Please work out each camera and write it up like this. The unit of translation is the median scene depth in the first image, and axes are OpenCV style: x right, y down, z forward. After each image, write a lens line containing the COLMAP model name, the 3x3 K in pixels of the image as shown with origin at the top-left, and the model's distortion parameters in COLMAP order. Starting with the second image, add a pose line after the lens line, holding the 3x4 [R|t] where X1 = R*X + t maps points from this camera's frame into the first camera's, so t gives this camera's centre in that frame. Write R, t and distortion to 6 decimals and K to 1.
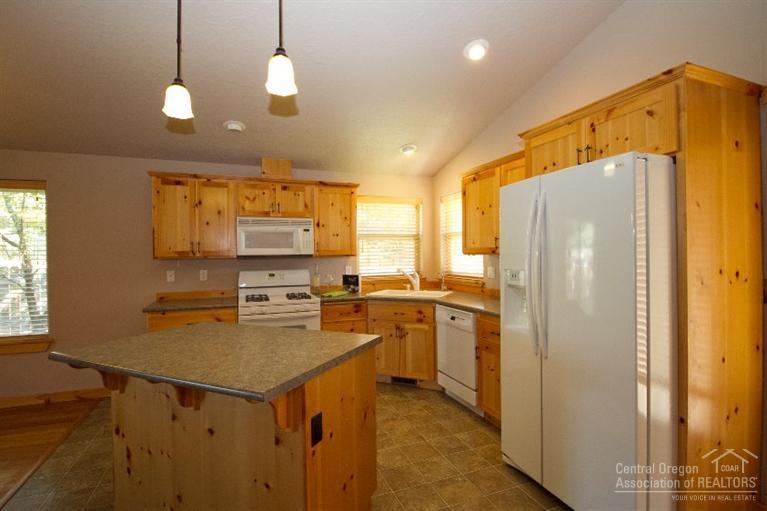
lens RADIAL K [[382.9, 0, 383.5], [0, 382.9, 255.5], [0, 0, 1]] dist [-0.001477, -0.000256]
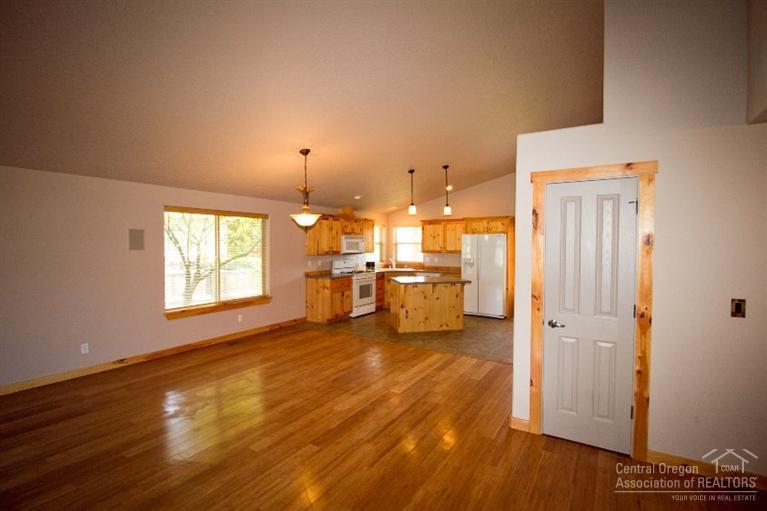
lens RADIAL K [[374.3, 0, 383.5], [0, 374.3, 255.5], [0, 0, 1]] dist [0.001252, 0.000031]
pose [[0.799538, -0.005129, 0.600594, -1.393762], [-0.012957, 0.999584, 0.025785, -0.041991], [-0.600476, -0.028398, 0.799138, -0.765516]]
